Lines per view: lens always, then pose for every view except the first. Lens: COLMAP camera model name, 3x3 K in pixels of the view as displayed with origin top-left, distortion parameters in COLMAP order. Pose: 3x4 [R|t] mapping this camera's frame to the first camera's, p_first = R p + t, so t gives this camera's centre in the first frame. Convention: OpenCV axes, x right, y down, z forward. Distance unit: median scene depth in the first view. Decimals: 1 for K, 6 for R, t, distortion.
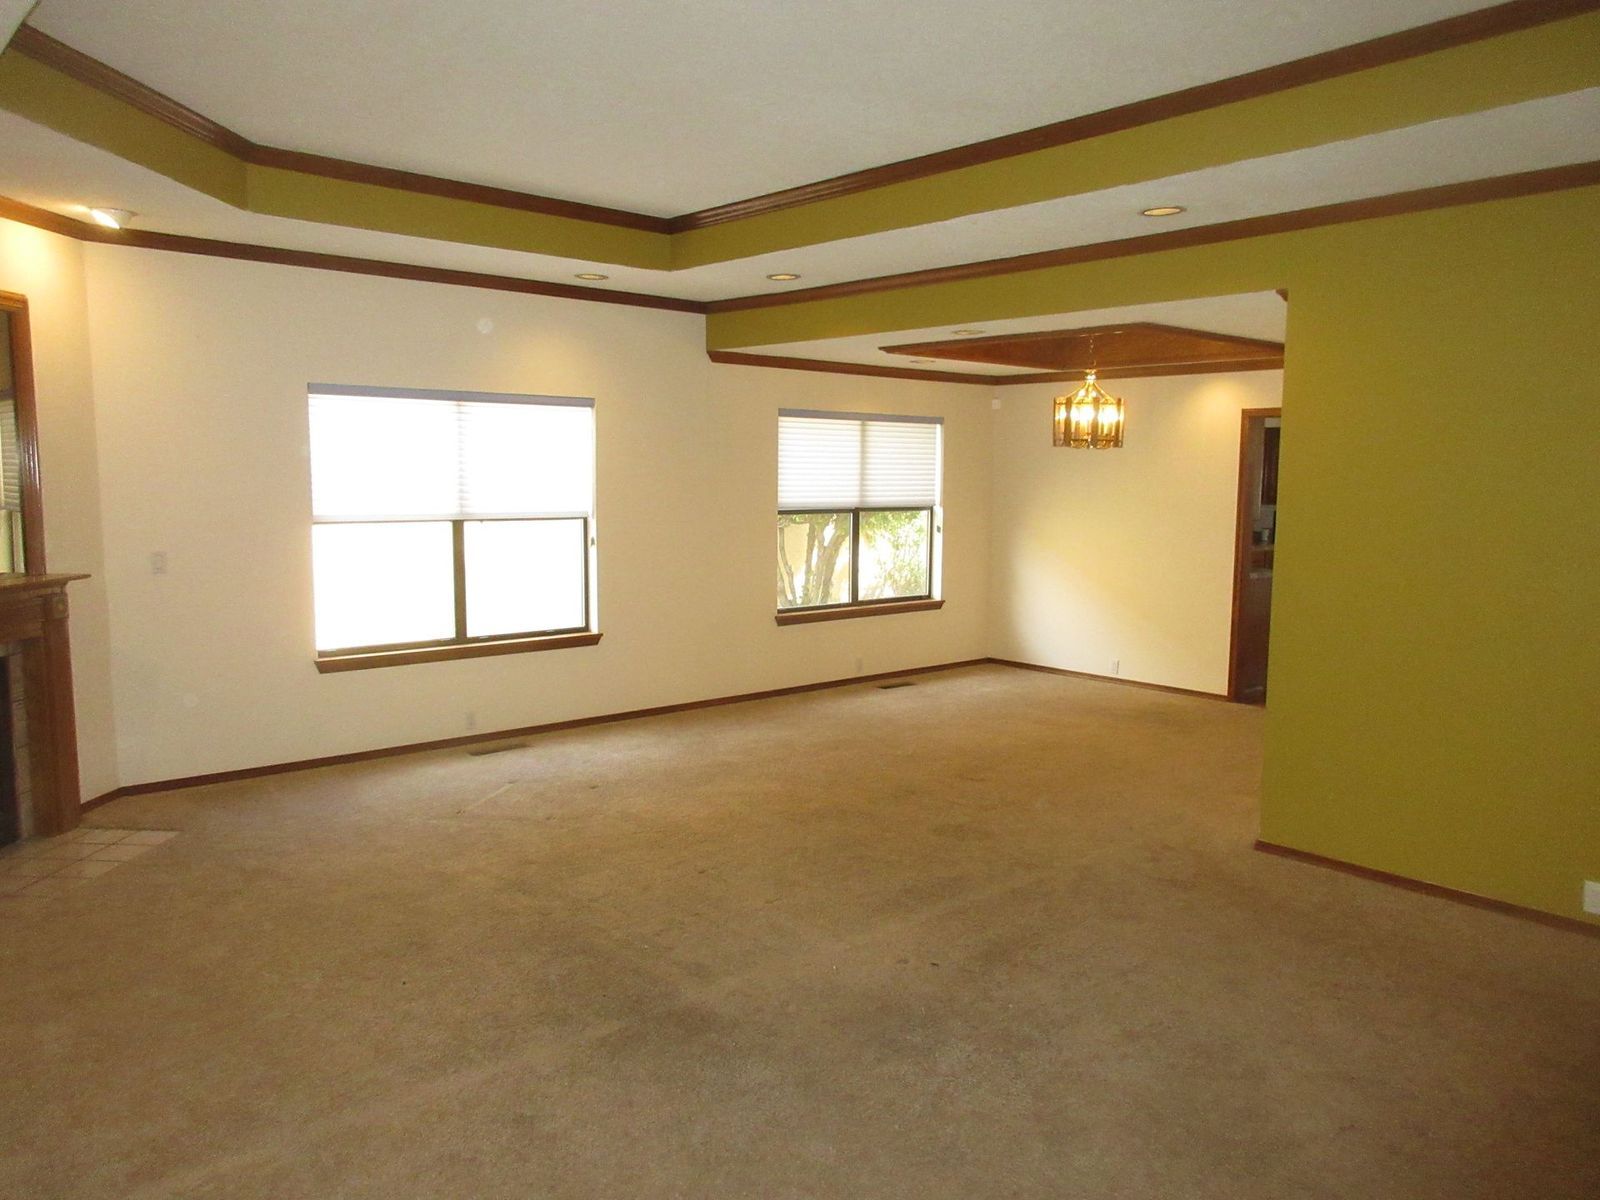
lens RADIAL K [[1195.0, 0, 809.8], [0, 1195.0, 609.4], [0, 0, 1]] dist [0.007483, 0.014223]
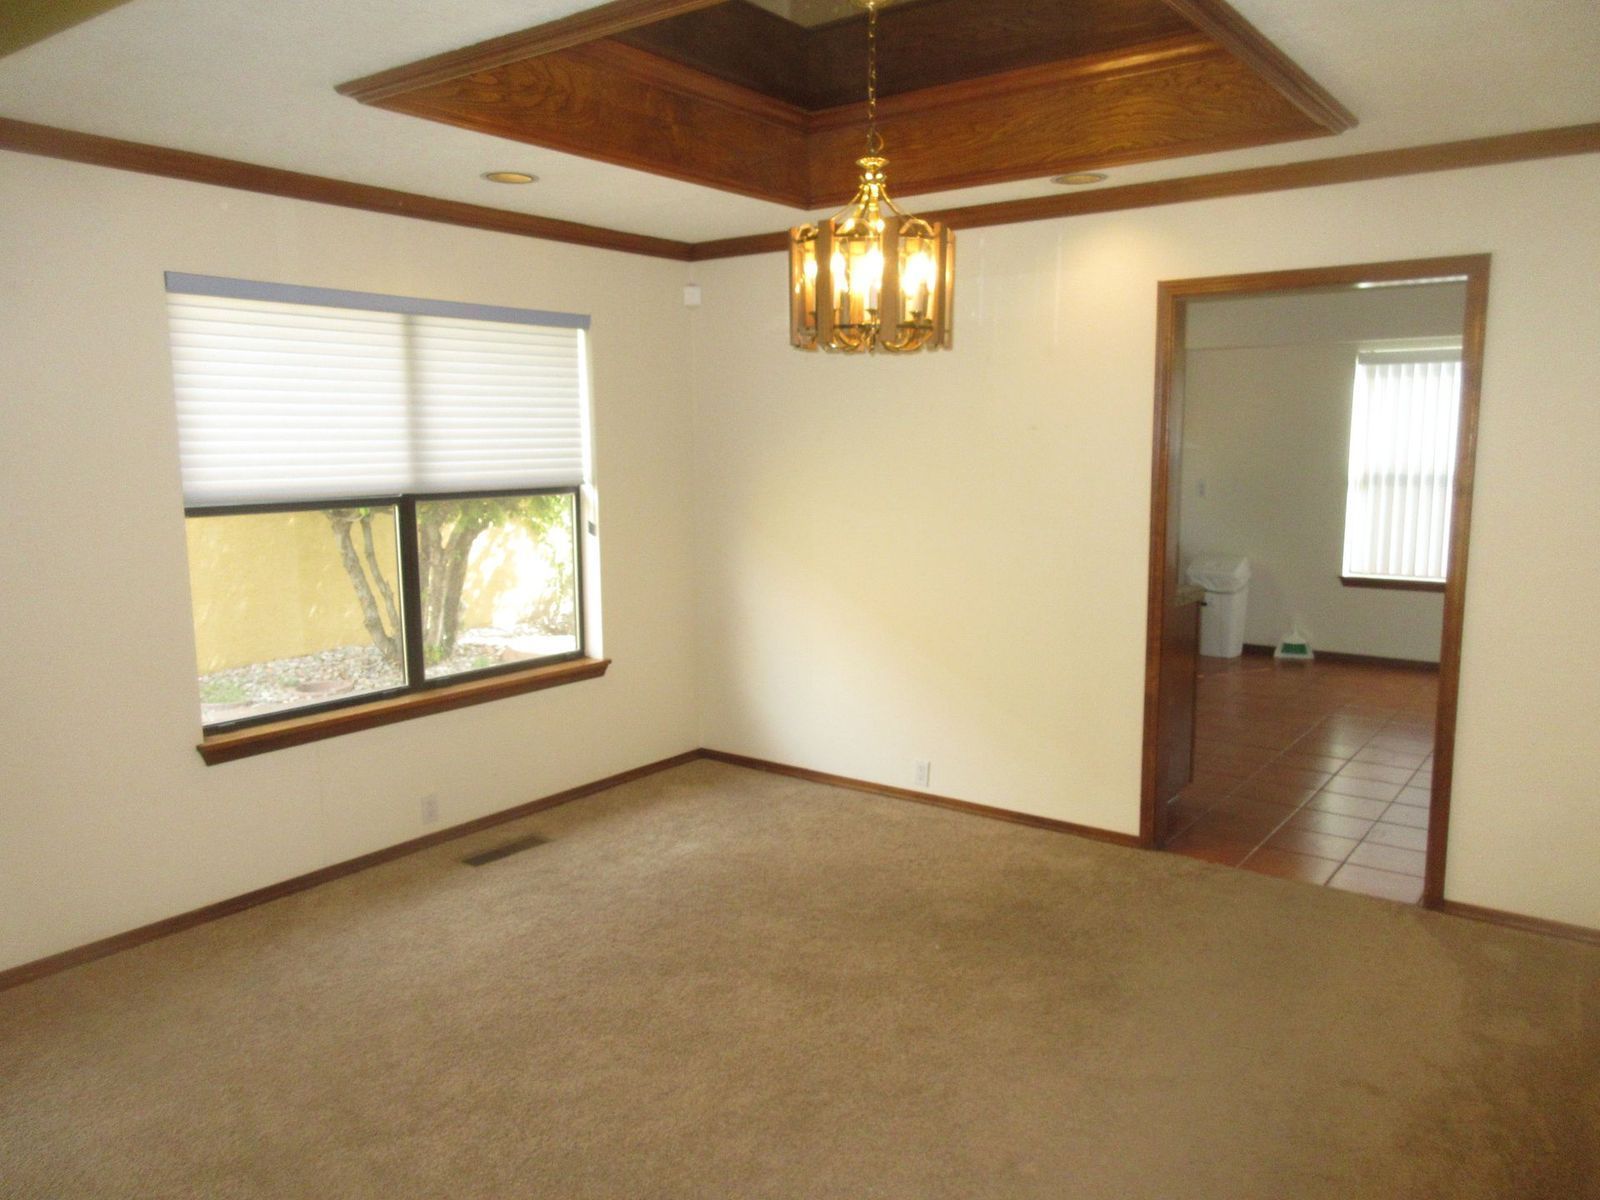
lens RADIAL K [[1195.0, 0, 803.2], [0, 1195.0, 593.6], [0, 0, 1]] dist [0.007483, 0.014223]
pose [[0.980571, -0.041618, 0.191701, 0.102848], [0.038223, 0.999041, 0.021374, -0.048771], [-0.192406, -0.013631, 0.981221, 0.488182]]
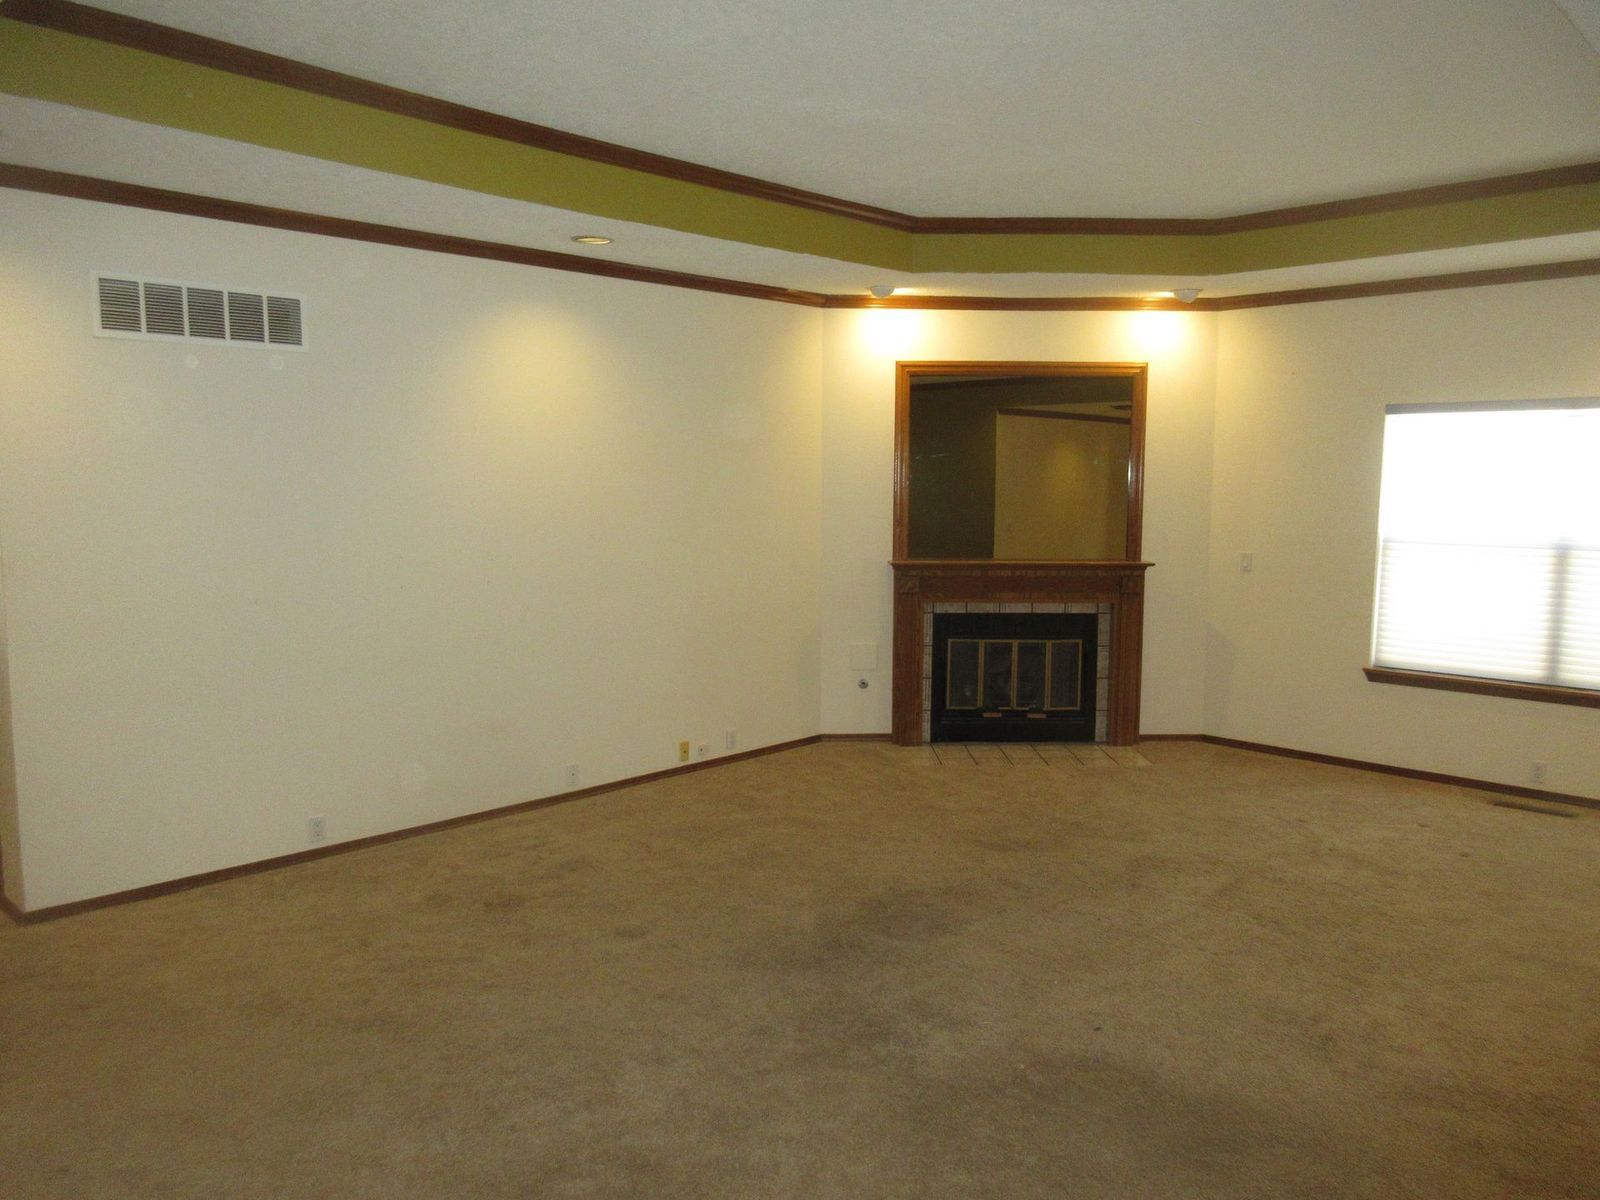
lens RADIAL K [[1195.0, 0, 798.3], [0, 1195.0, 602.2], [0, 0, 1]] dist [0.007483, 0.014223]
pose [[0.038128, 0.092707, -0.994963, 0.737469], [-0.124255, 0.988400, 0.087334, -0.054083], [0.991518, 0.120299, 0.049205, 0.543210]]
